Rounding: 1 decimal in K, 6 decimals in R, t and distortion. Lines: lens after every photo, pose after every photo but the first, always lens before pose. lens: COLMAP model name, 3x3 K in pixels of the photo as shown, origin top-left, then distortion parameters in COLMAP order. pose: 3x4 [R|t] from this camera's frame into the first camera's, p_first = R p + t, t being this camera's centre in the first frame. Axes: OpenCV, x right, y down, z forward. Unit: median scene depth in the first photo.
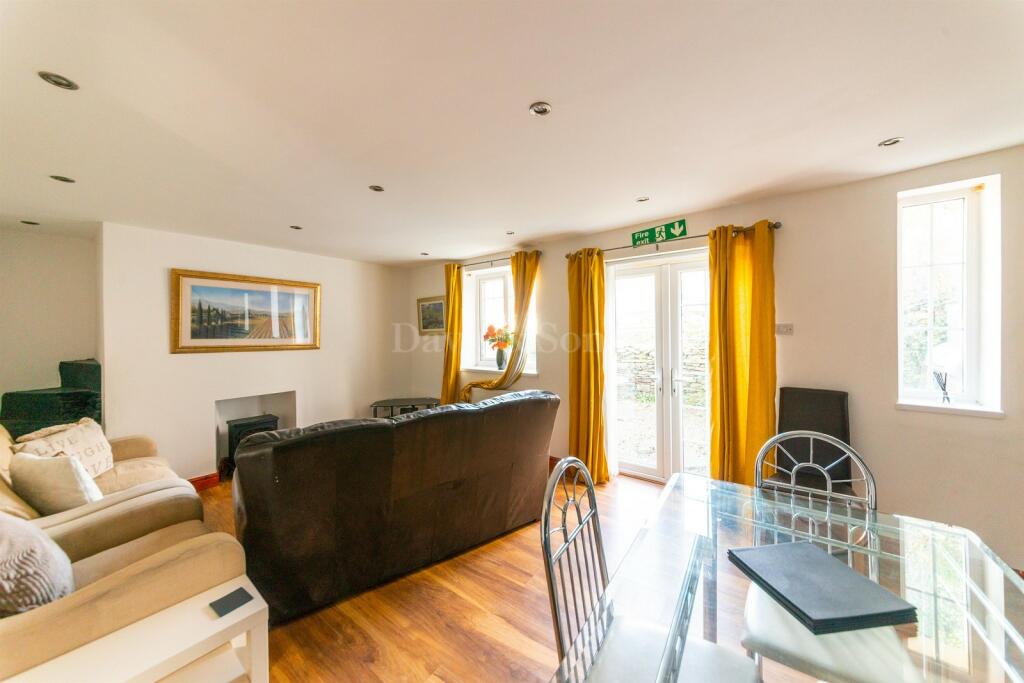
lens RADIAL K [[356.3, 0, 515.1], [0, 356.3, 333.2], [0, 0, 1]] dist [-0.000719, 0.000021]
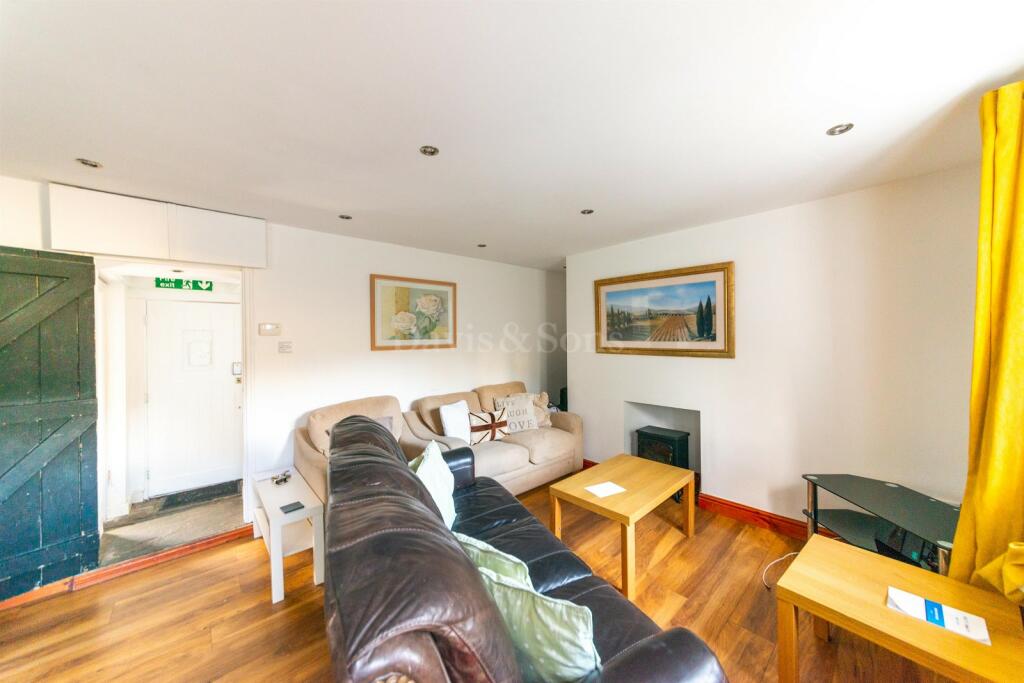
lens RADIAL K [[356.3, 0, 514.4], [0, 356.3, 337.1], [0, 0, 1]] dist [-0.000719, 0.000021]
pose [[-0.159270, 0.013158, -0.987147, 0.204896], [0.008077, 0.999895, 0.012024, -0.008684], [0.987202, -0.006058, -0.159360, 0.765336]]
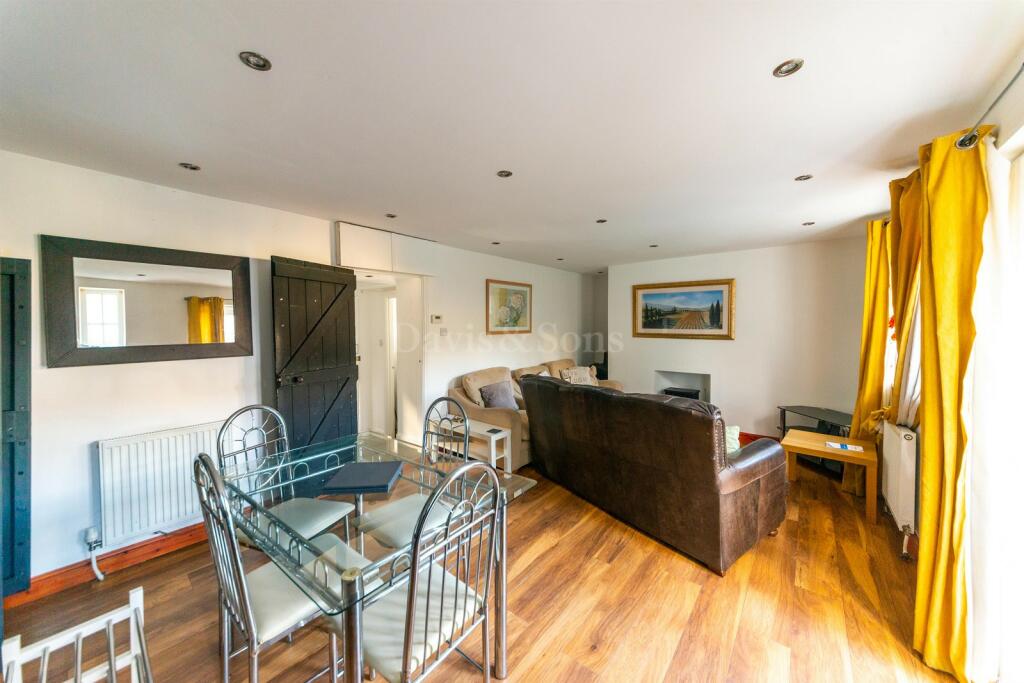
lens RADIAL K [[356.3, 0, 515.2], [0, 356.3, 333.6], [0, 0, 1]] dist [-0.000719, 0.000021]
pose [[-0.036077, 0.035445, -0.998720, 0.594646], [-0.000936, 0.999369, 0.035502, -0.013910], [0.999349, 0.002216, -0.036021, 0.423605]]
